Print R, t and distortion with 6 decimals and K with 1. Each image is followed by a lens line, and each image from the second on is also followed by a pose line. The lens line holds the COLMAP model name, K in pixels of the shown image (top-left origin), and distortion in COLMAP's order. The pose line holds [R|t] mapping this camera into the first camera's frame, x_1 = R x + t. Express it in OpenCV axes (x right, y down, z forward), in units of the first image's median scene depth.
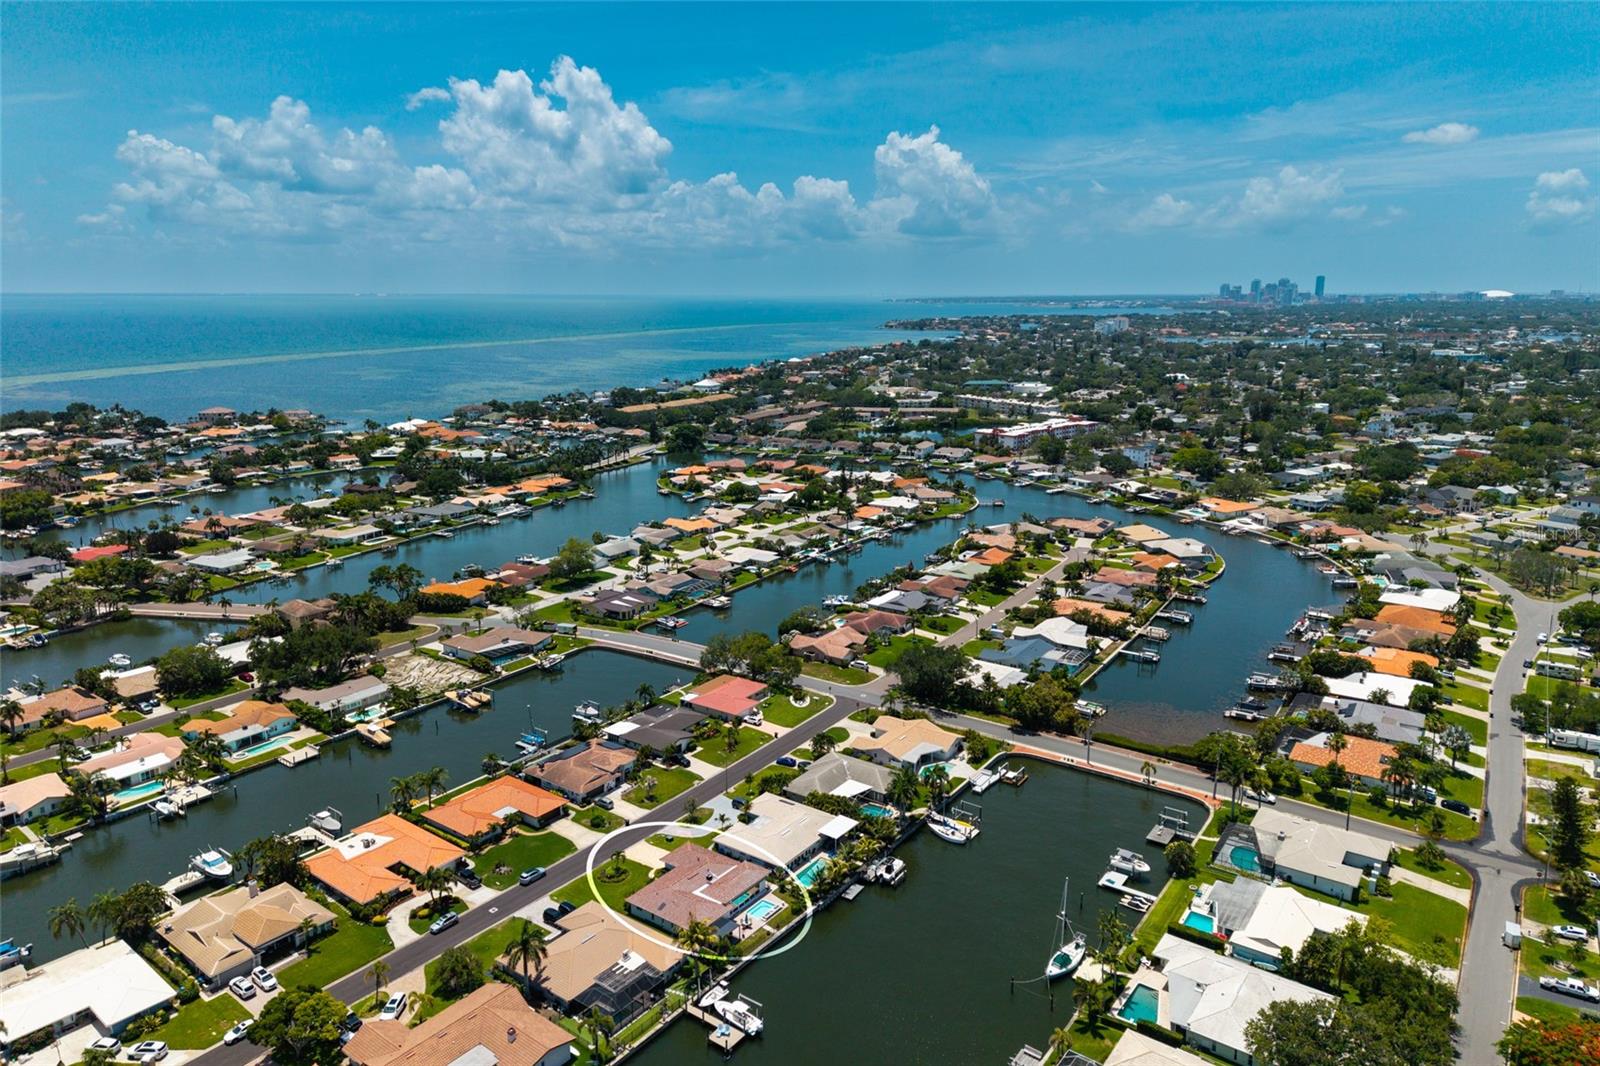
lens RADIAL K [[1056.2, 0, 806.1], [0, 1056.2, 541.9], [0, 0, 1]] dist [0.064845, -0.052450]
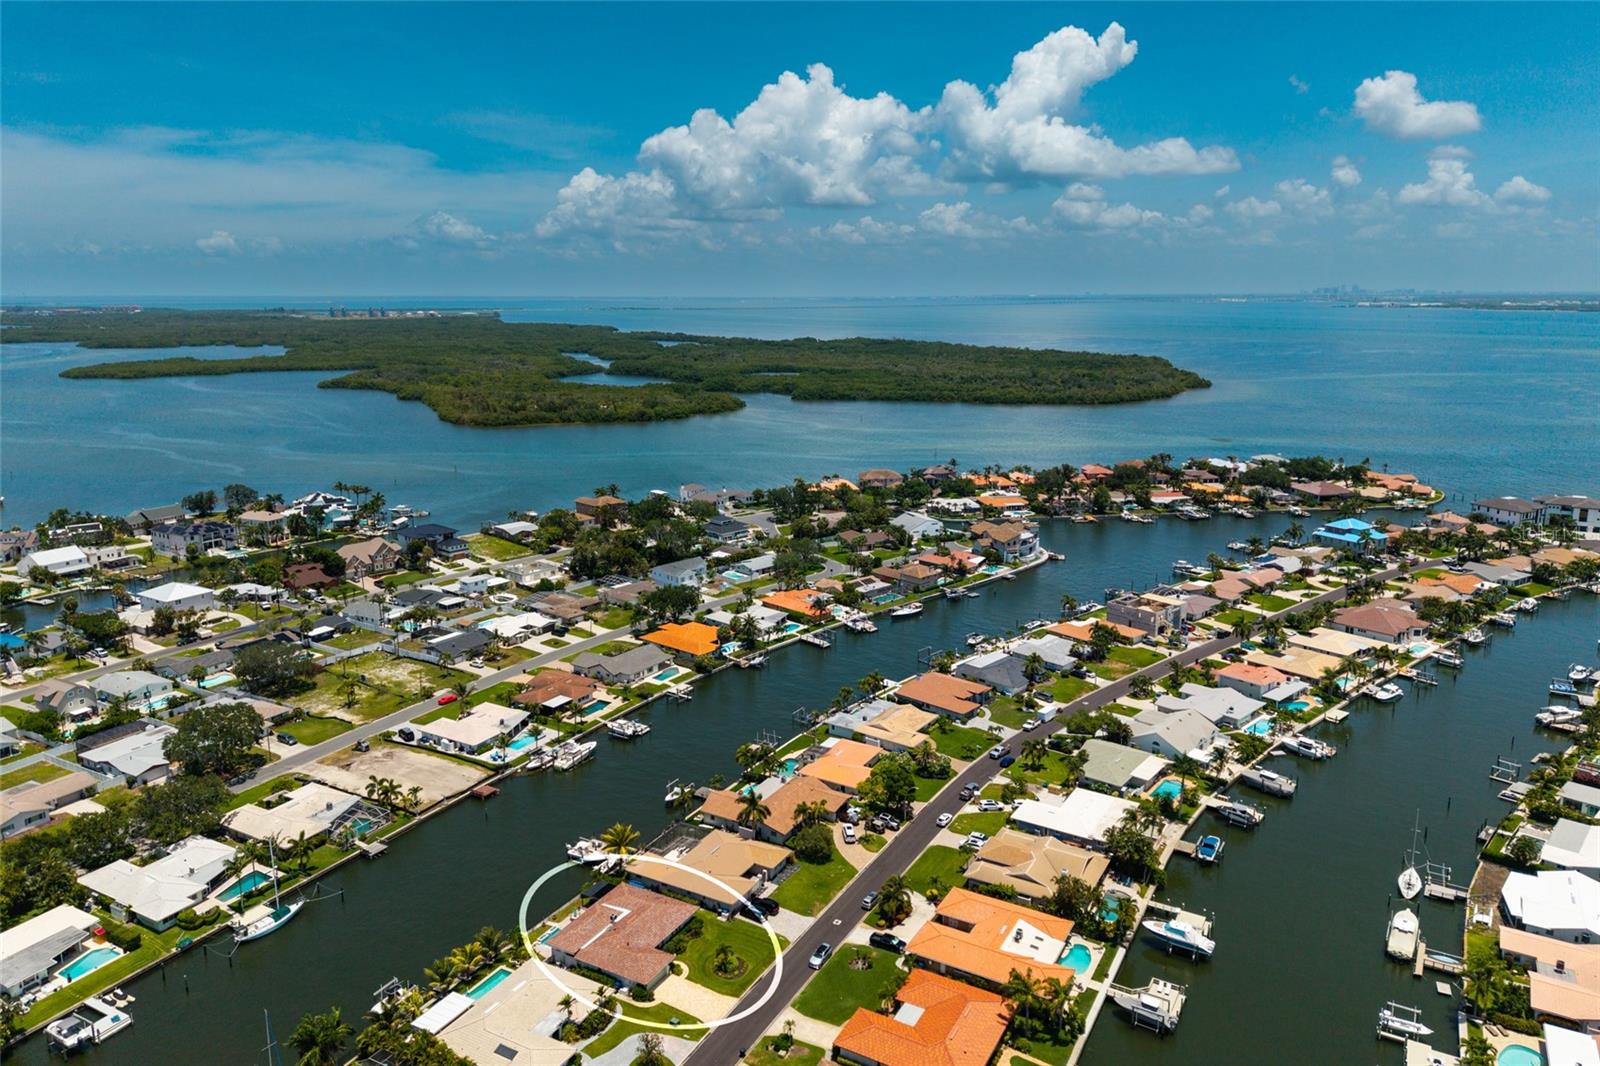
lens RADIAL K [[1056.2, 0, 808.1], [0, 1056.2, 541.4], [0, 0, 1]] dist [0.064845, -0.052450]
pose [[-0.991860, 0.034396, -0.122599, -0.105375], [-0.024451, 0.893456, 0.448485, -0.272685], [0.124963, 0.447832, -0.885342, 1.140017]]
